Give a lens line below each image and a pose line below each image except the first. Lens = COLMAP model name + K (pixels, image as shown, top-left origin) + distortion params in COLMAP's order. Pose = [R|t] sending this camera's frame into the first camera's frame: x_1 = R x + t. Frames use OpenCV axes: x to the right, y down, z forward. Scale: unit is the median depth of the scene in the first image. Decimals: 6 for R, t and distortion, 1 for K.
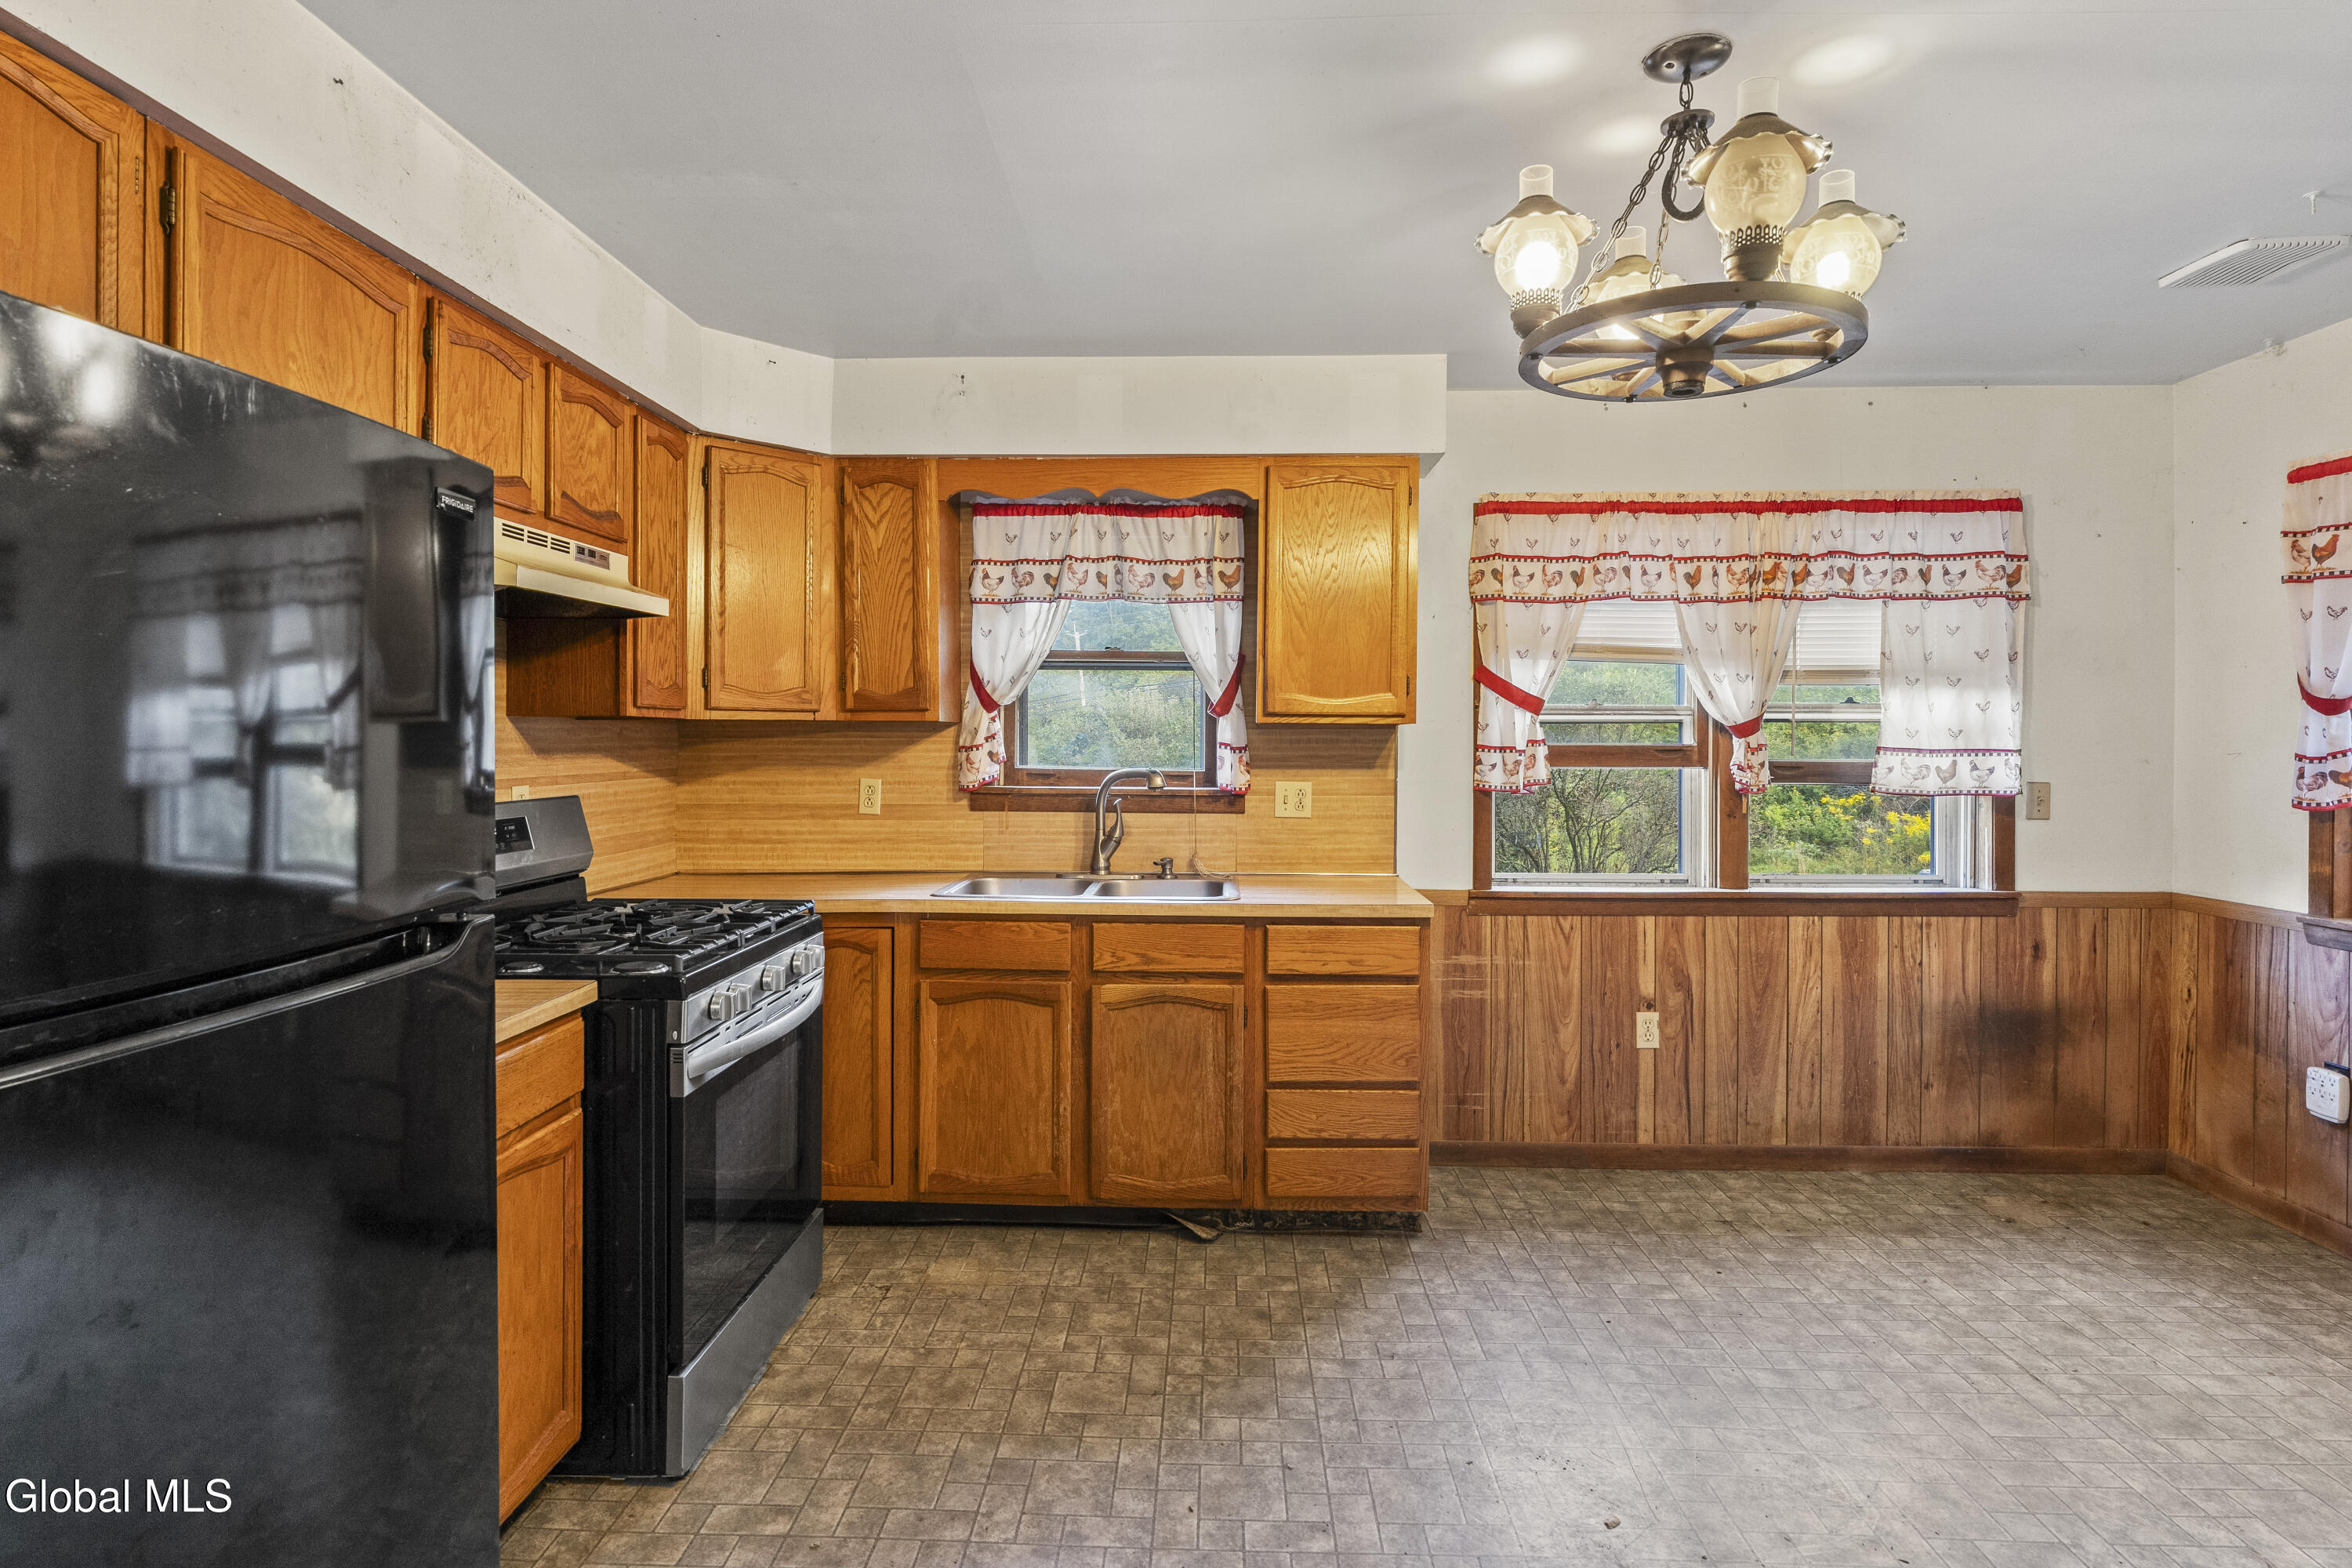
lens RADIAL K [[1198.6, 0, 1163.3], [0, 1198.6, 748.3], [0, 0, 1]] dist [-0.003675, 0.001060]
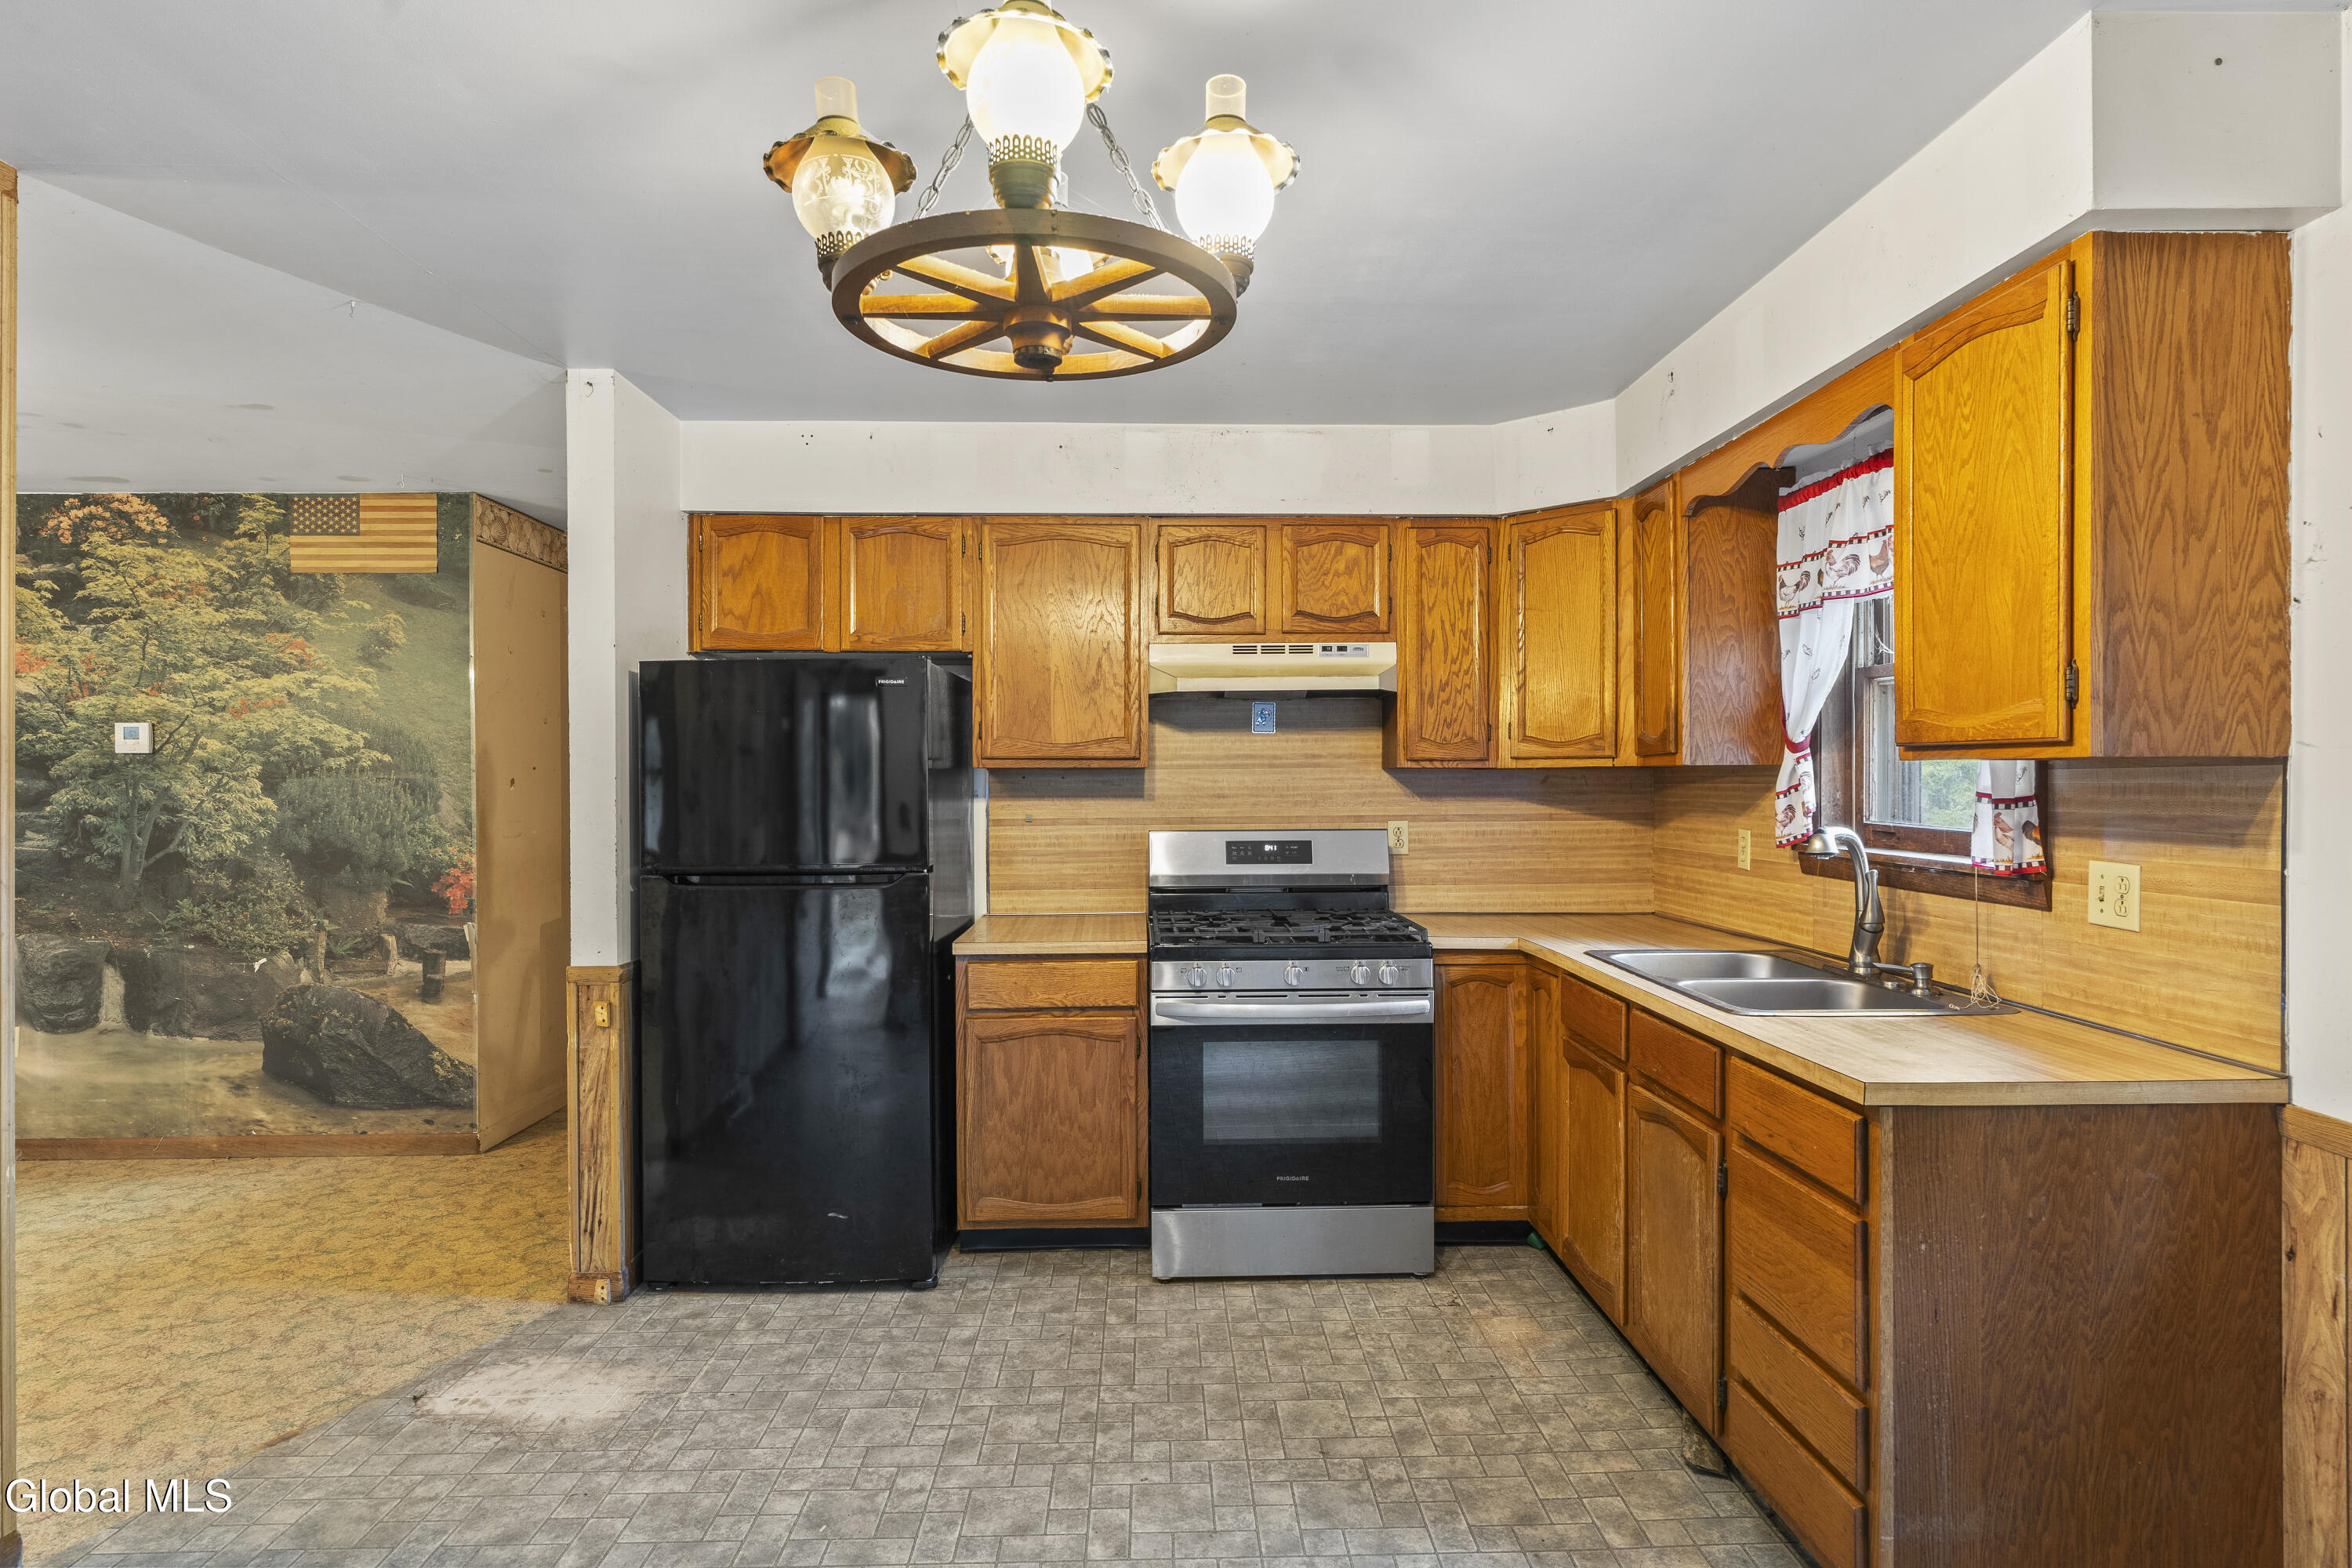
lens RADIAL K [[1219.6, 0, 1174.9], [0, 1219.6, 784.7], [0, 0, 1]] dist [-0.002770, 0.002525]
pose [[0.062702, 0.001075, -0.998032, 0.685087], [-0.003763, 0.999993, 0.000841, -0.007560], [0.998025, 0.003703, 0.062706, 0.565259]]
